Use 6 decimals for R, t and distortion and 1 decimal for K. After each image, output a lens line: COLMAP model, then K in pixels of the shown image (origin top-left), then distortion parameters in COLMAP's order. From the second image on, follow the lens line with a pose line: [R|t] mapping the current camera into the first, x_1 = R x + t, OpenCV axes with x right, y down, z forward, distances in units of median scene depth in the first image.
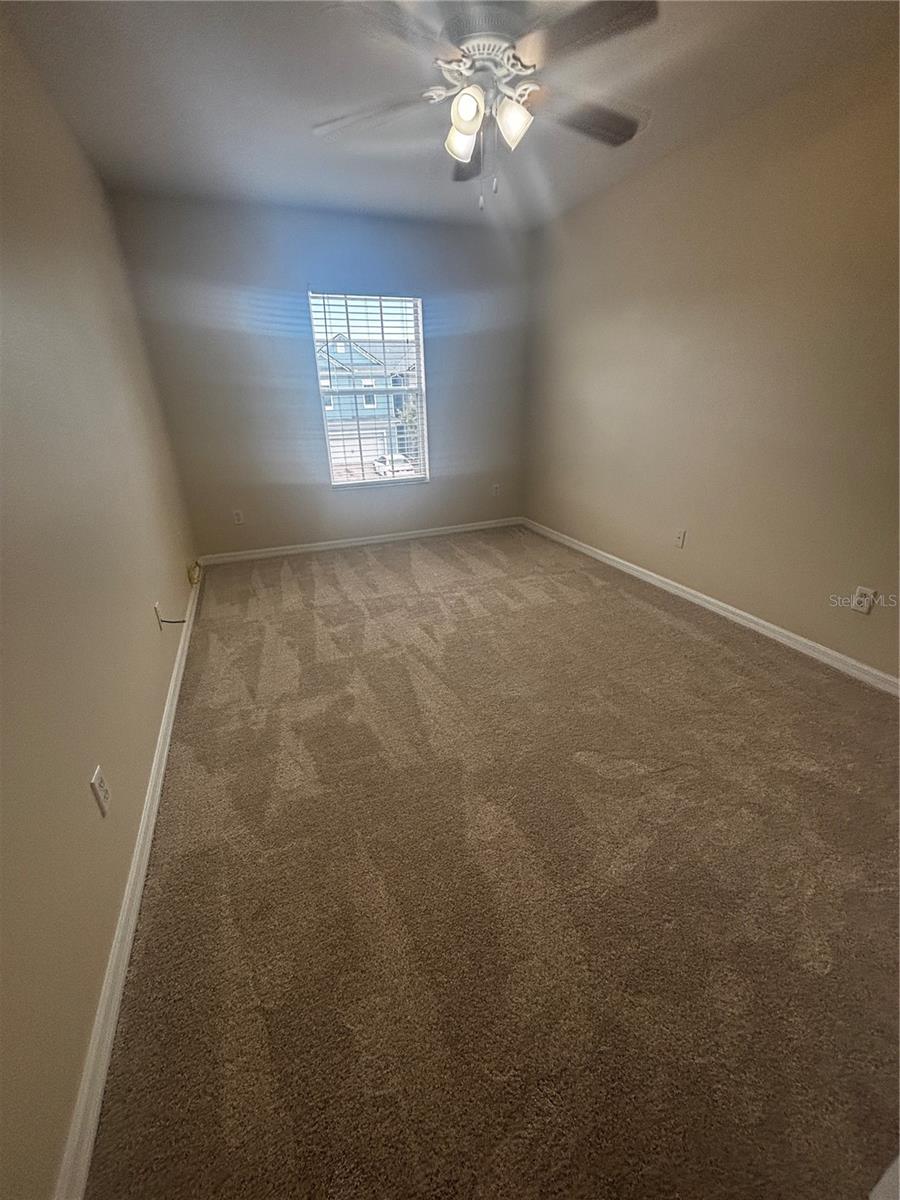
lens RADIAL K [[482.5, 0, 443.4], [0, 482.5, 600.1], [0, 0, 1]] dist [0.001452, 0.000983]
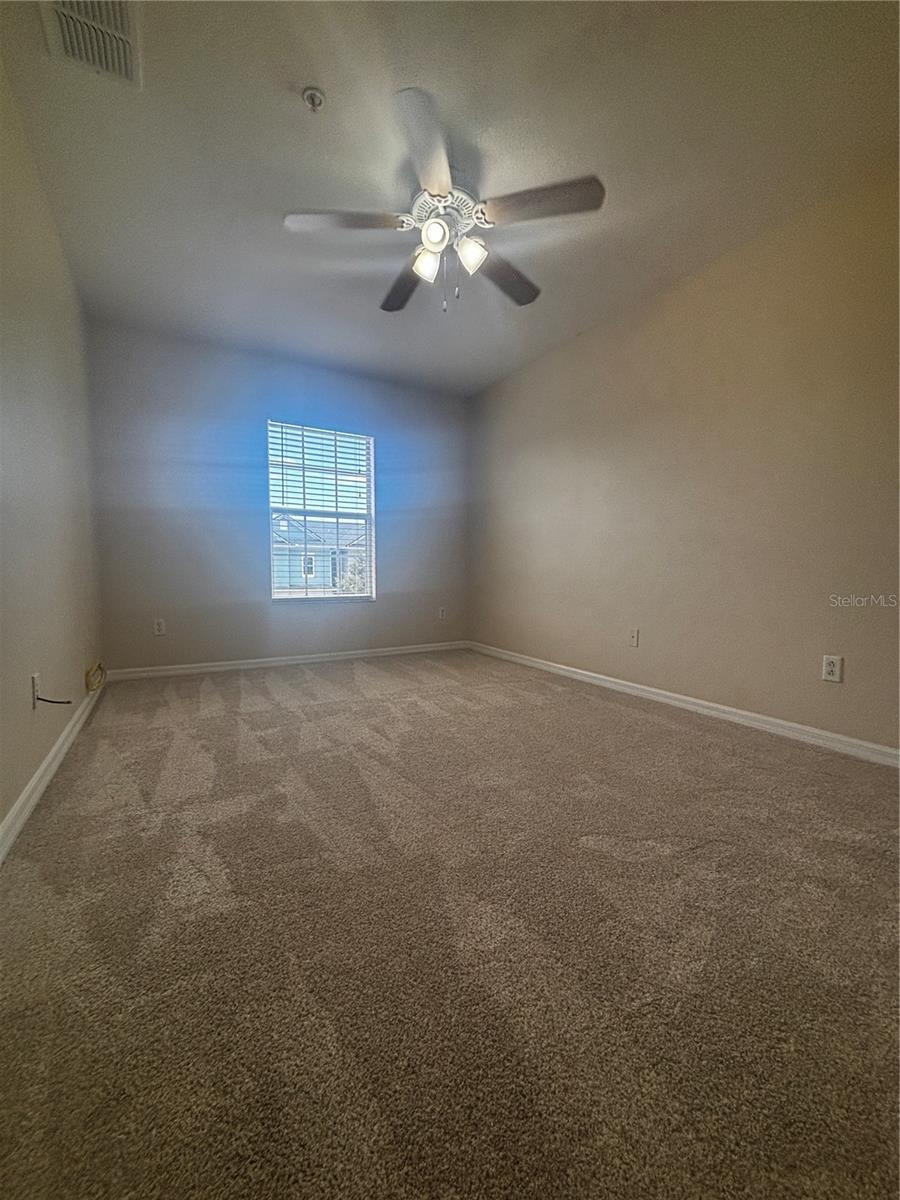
lens RADIAL K [[482.5, 0, 444.8], [0, 482.5, 600.3], [0, 0, 1]] dist [0.001452, 0.000983]
pose [[0.989948, 0.025117, 0.139183, -0.054353], [0.023684, 0.940767, -0.338226, 0.186547], [-0.139434, 0.338123, 0.930715, 0.149966]]
